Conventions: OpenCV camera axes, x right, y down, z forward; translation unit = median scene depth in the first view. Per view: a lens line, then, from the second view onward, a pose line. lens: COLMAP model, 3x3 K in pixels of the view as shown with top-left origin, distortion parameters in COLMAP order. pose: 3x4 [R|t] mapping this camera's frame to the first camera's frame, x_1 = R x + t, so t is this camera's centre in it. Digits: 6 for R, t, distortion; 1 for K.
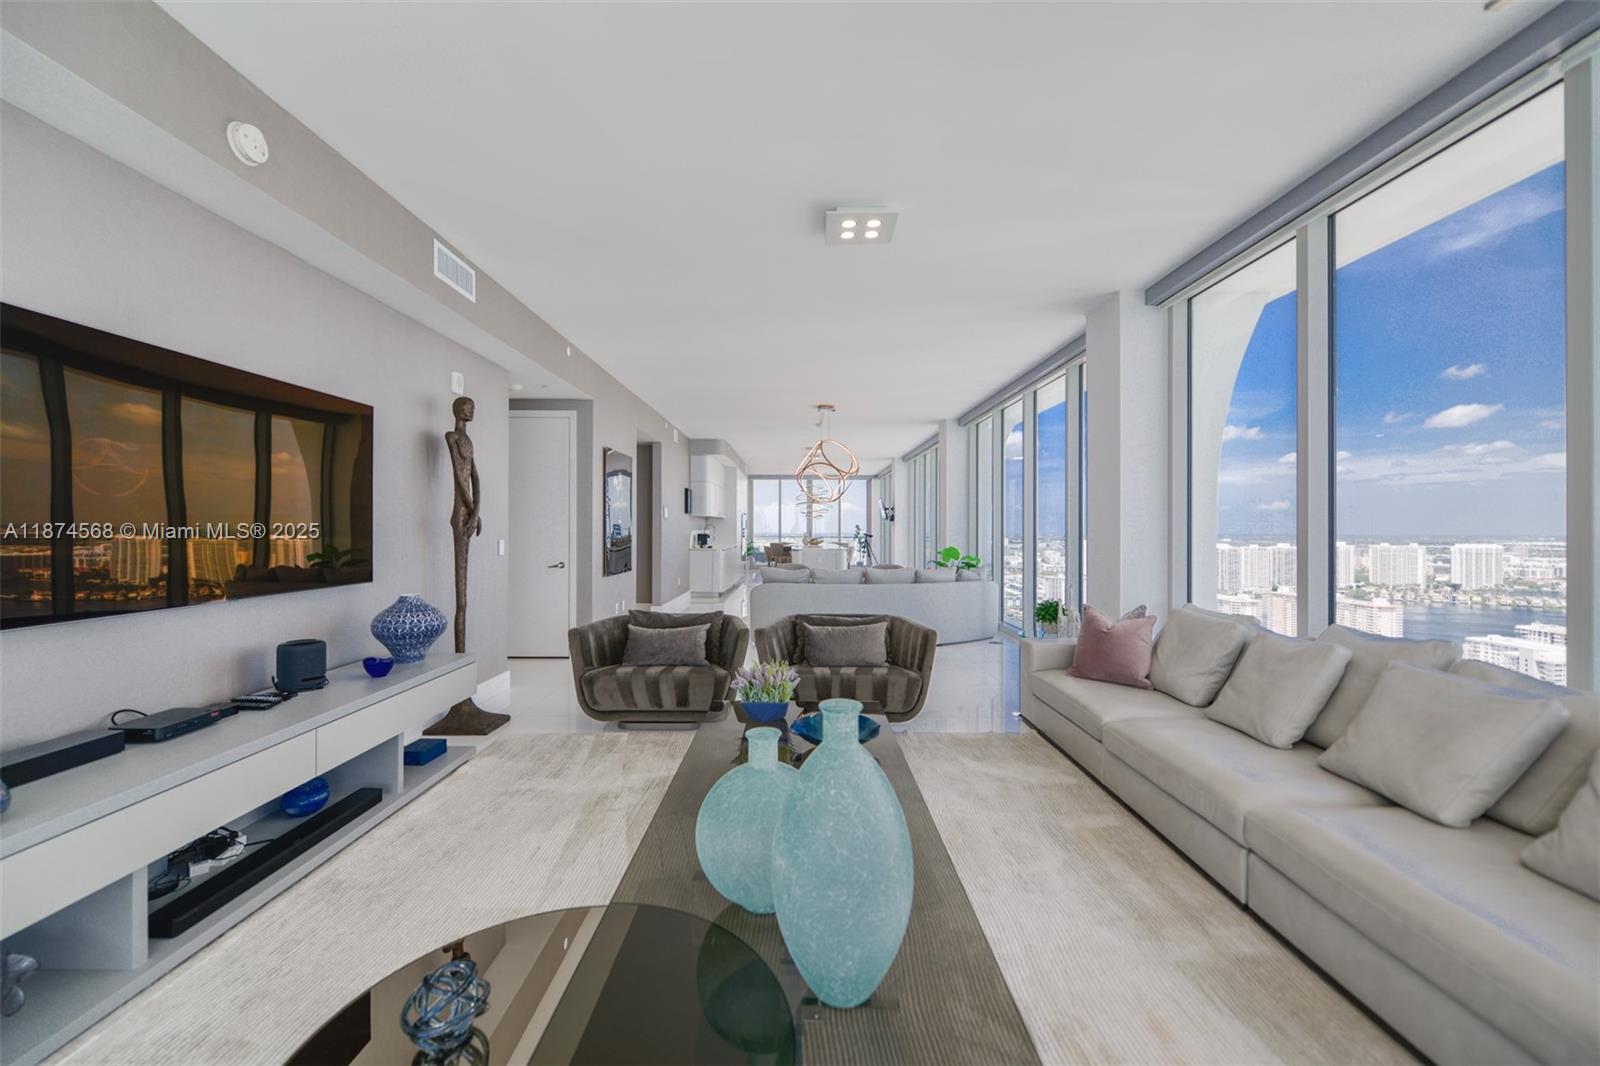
lens RADIAL K [[639.2, 0, 794.2], [0, 639.2, 529.6], [0, 0, 1]] dist [0.009921, -0.001689]
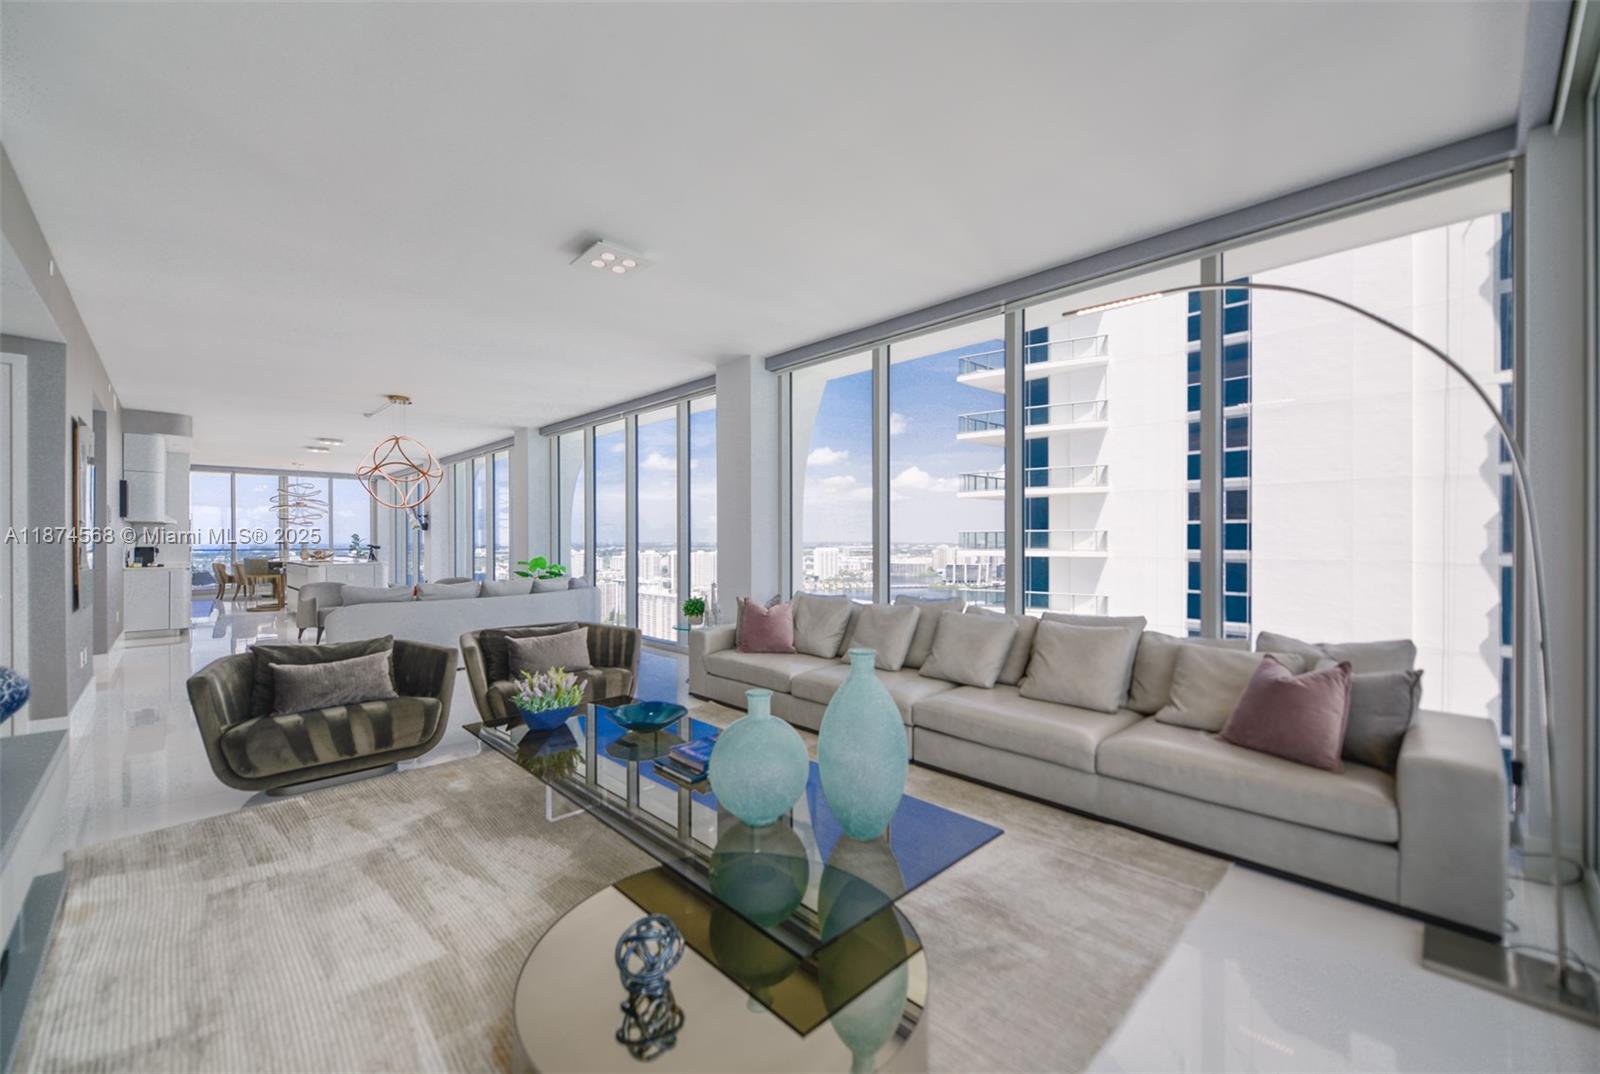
lens RADIAL K [[639.2, 0, 795.2], [0, 639.2, 543.6], [0, 0, 1]] dist [0.009921, -0.001689]
pose [[0.719362, -0.008092, 0.694589, -0.312857], [0.003212, 0.999960, 0.008323, -0.000680], [-0.694628, -0.003756, 0.719359, 0.001148]]
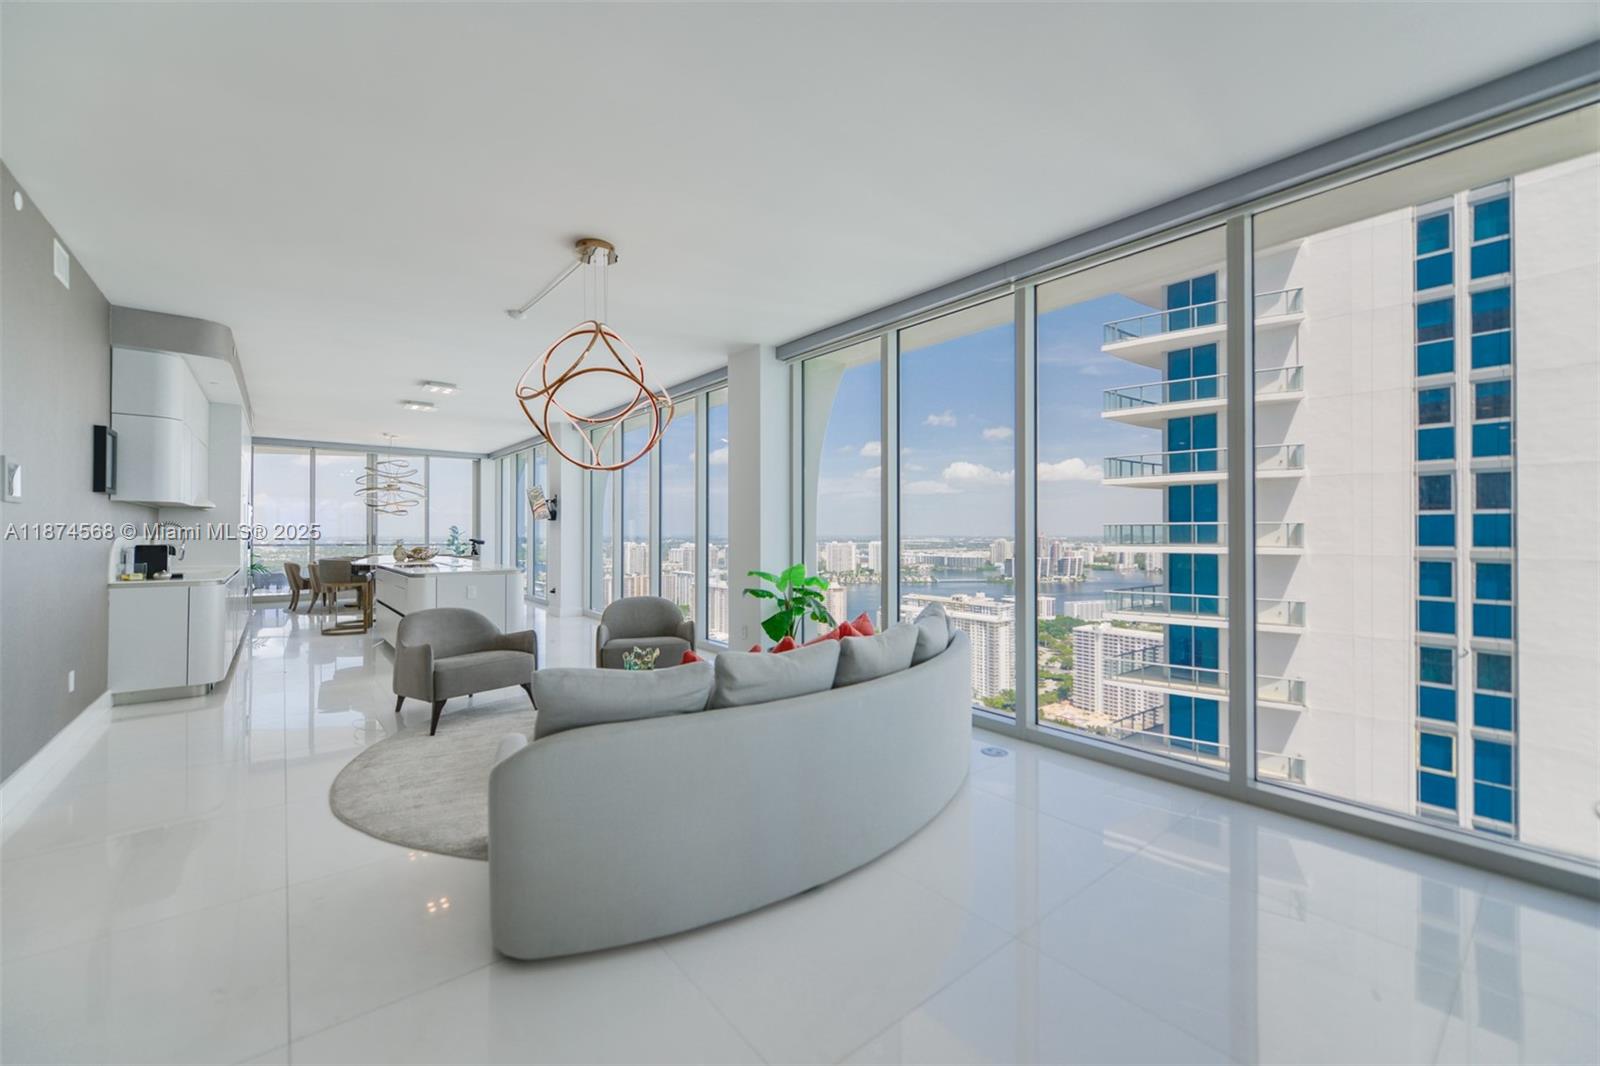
lens RADIAL K [[639.2, 0, 798.5], [0, 639.2, 531.6], [0, 0, 1]] dist [0.009921, -0.001689]
pose [[0.775461, -0.001214, 0.631394, -0.212449], [0.001490, 0.999999, 0.000093, -0.002912], [-0.631394, 0.000869, 0.775462, 1.072057]]
